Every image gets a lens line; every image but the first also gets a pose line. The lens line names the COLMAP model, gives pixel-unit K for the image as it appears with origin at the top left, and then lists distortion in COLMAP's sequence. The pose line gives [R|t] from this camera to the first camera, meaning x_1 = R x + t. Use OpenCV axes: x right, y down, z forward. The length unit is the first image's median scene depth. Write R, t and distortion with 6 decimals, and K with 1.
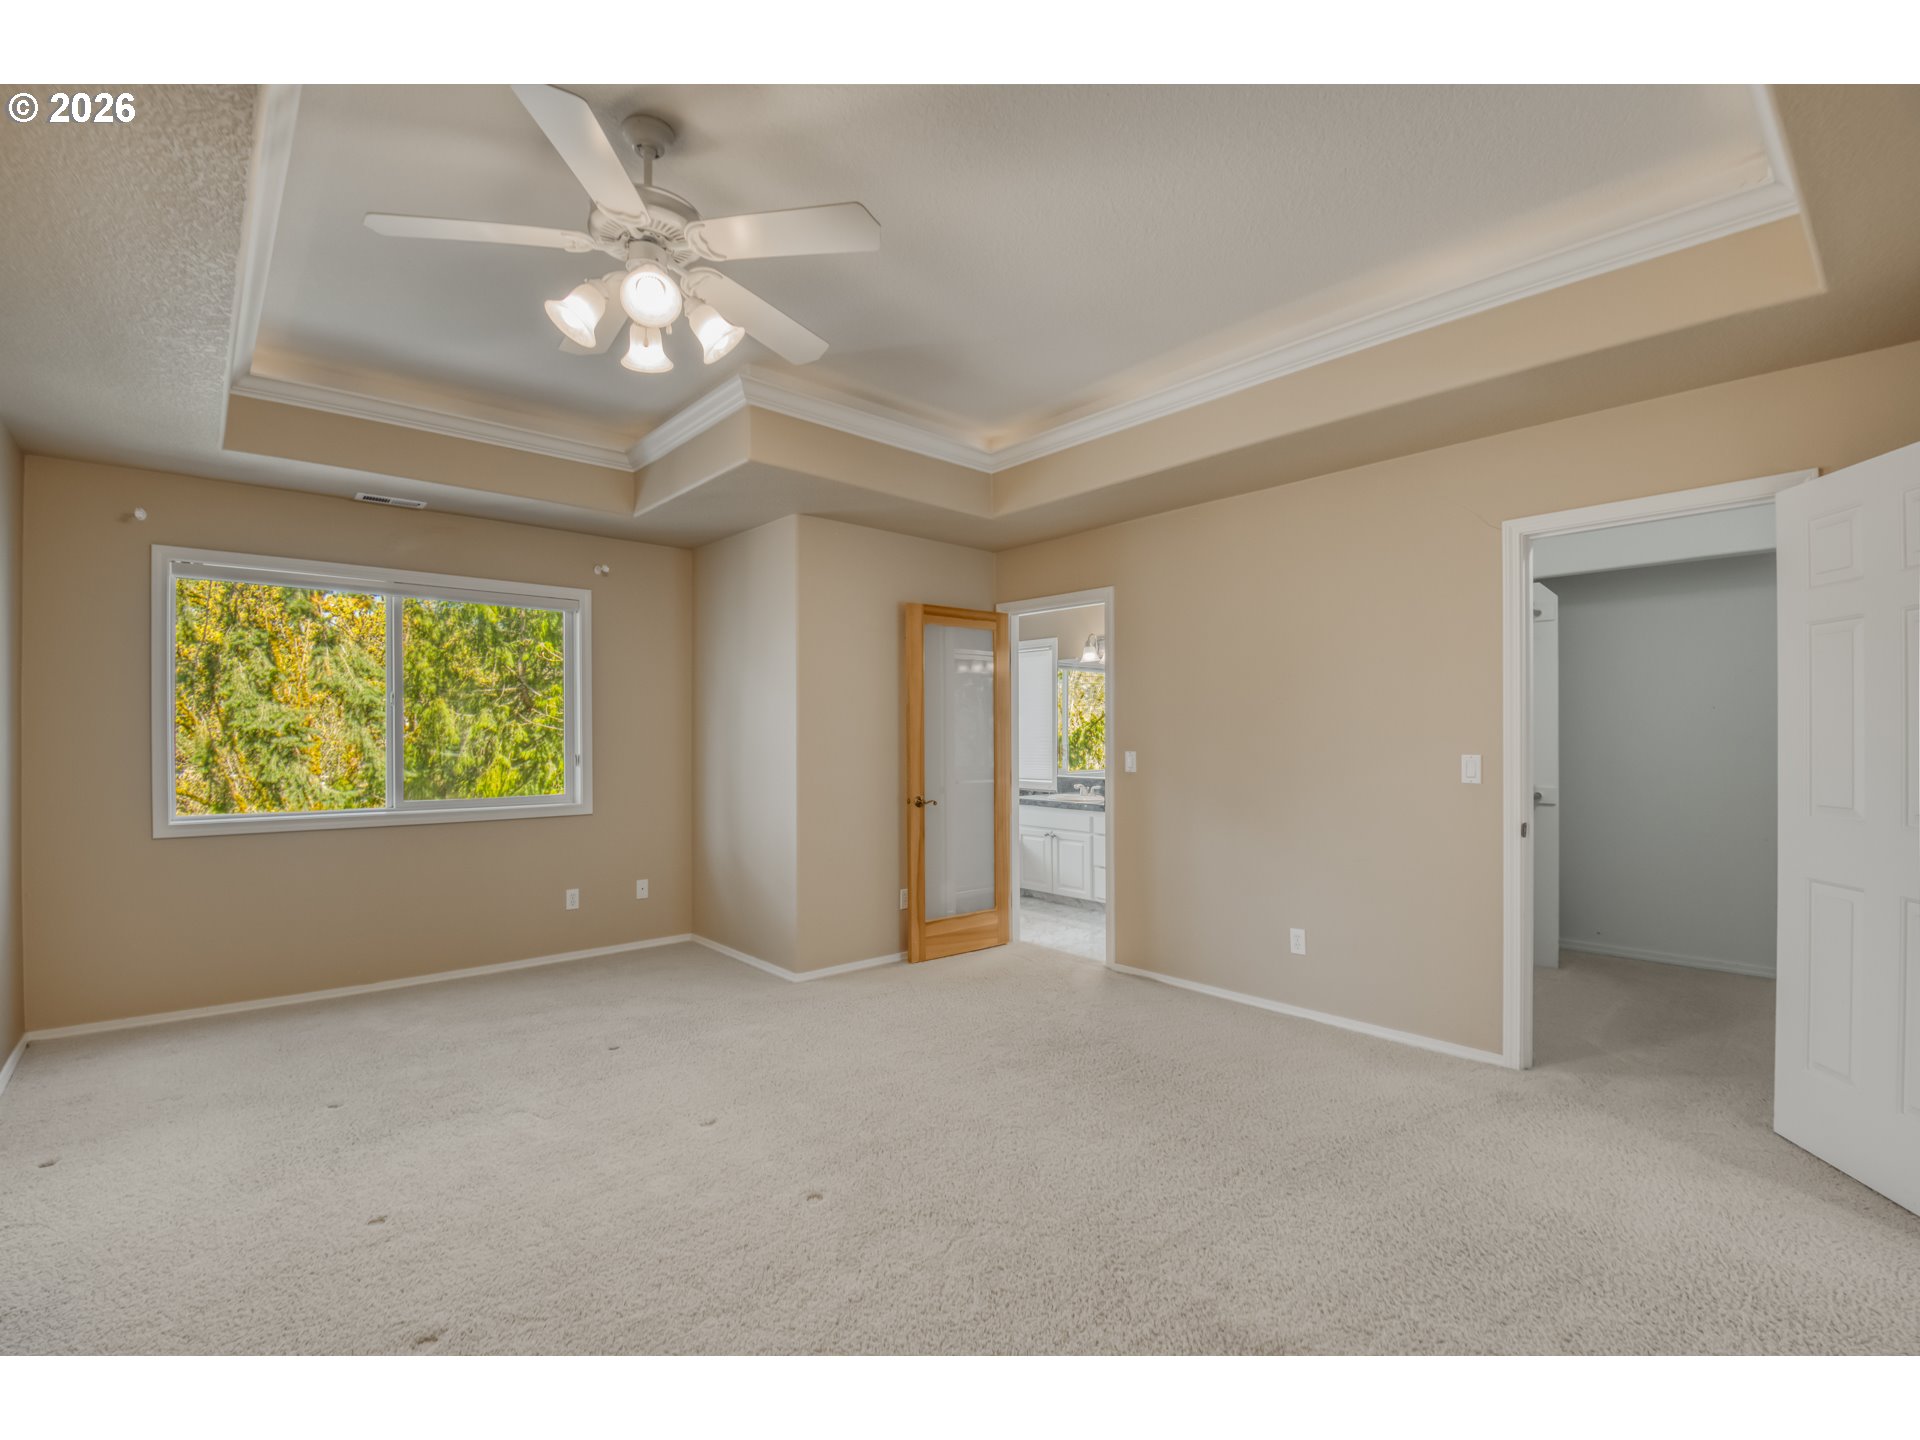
lens RADIAL K [[877.2, 0, 948.0], [0, 877.2, 728.7], [0, 0, 1]] dist [-0.003893, -0.003403]
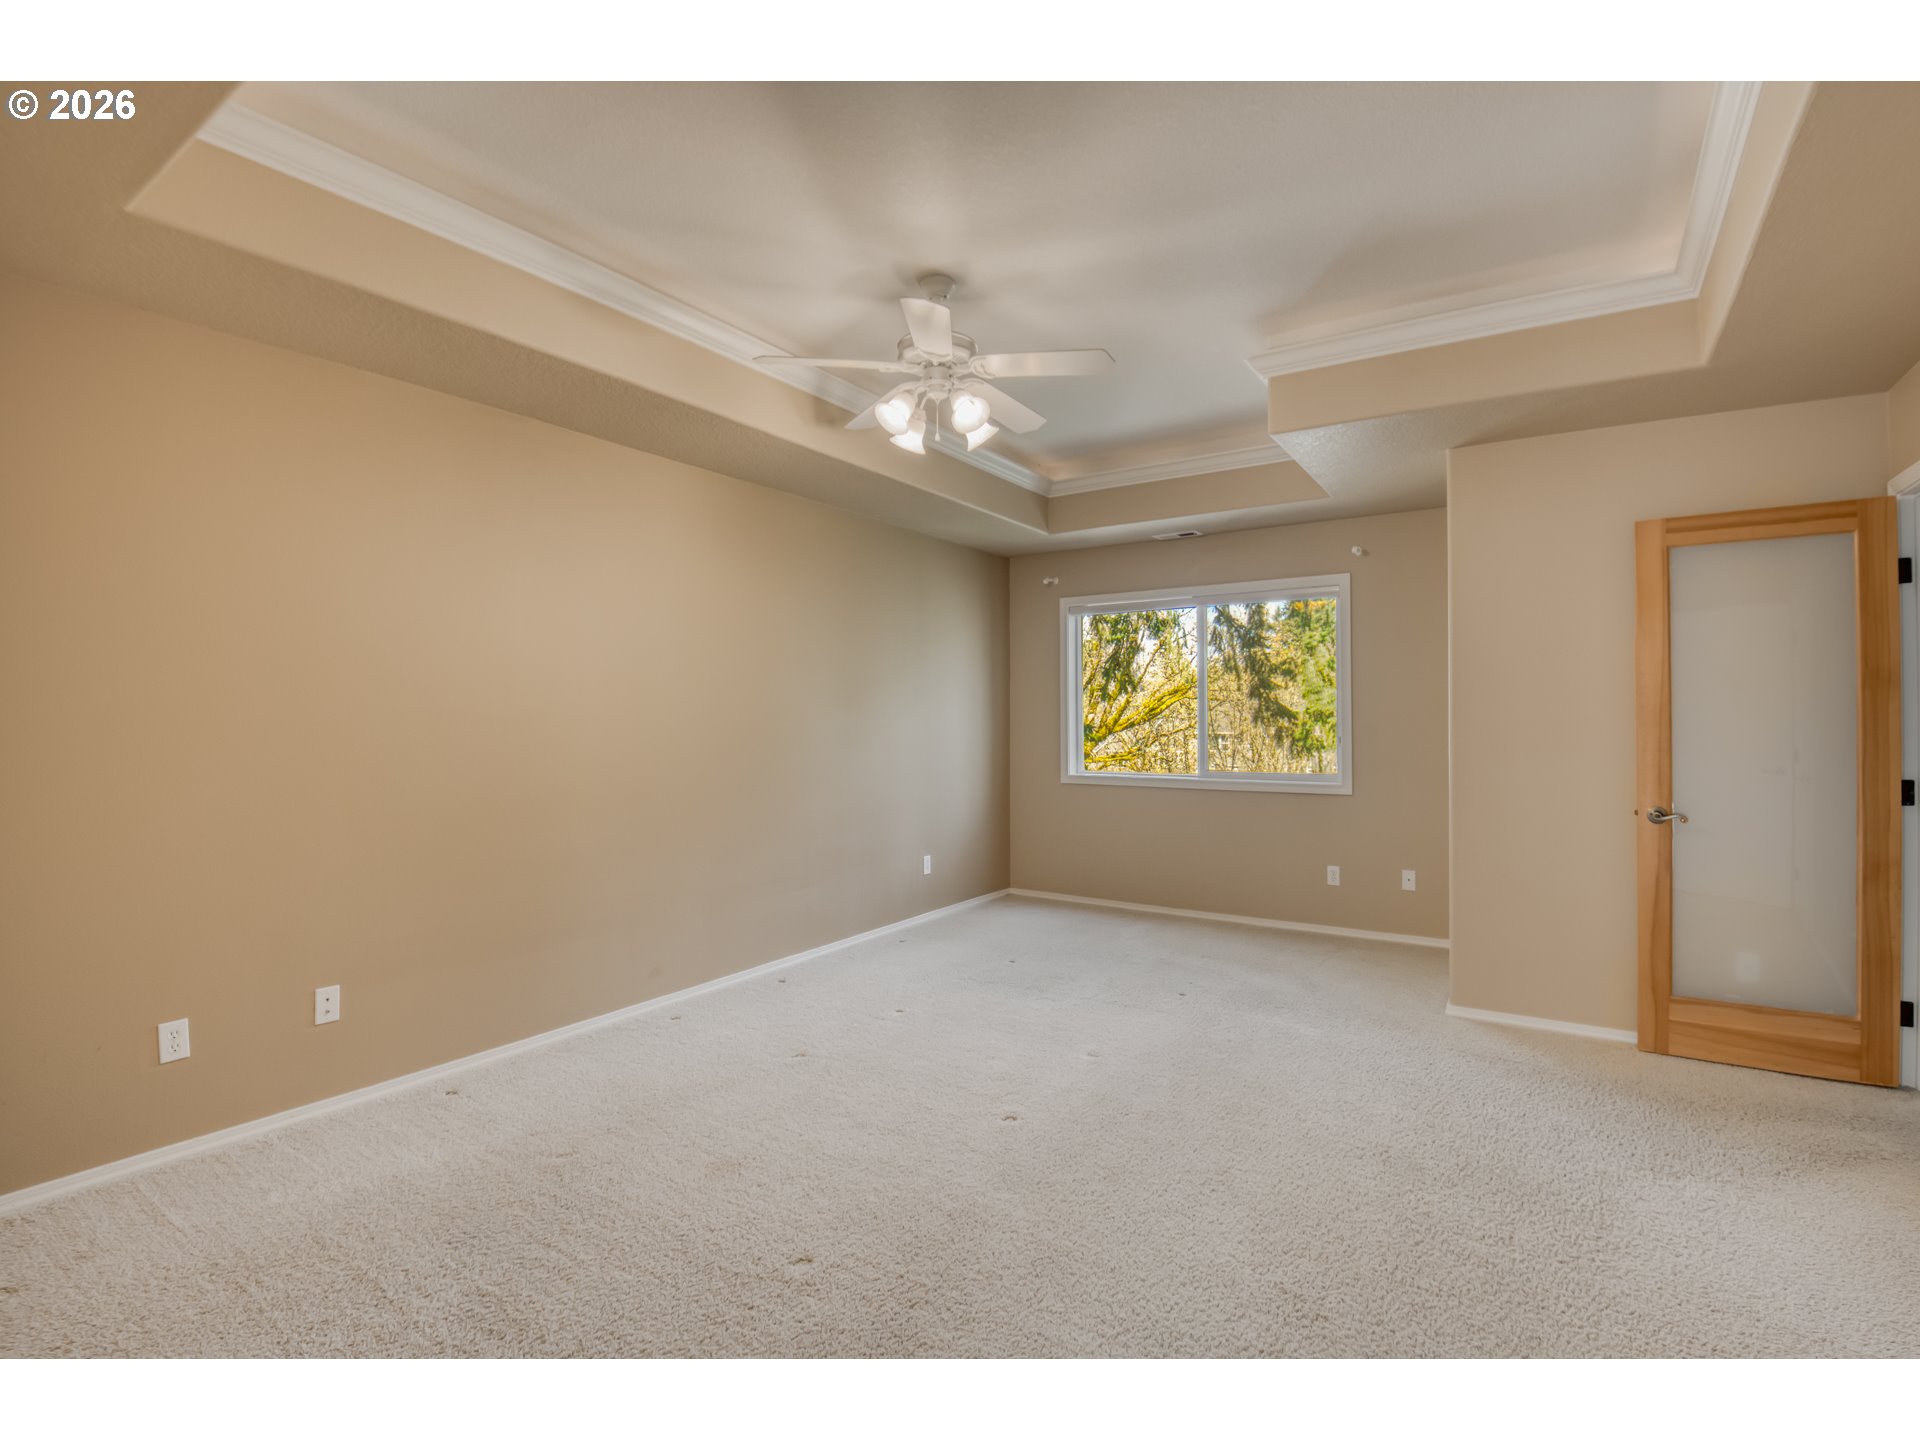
lens RADIAL K [[877.2, 0, 945.3], [0, 877.2, 718.7], [0, 0, 1]] dist [-0.003893, -0.003403]
pose [[0.274176, -0.000594, -0.961679, 0.481340], [0.014212, 0.999893, 0.003434, -0.000484], [0.961574, -0.014609, 0.274155, 0.307304]]
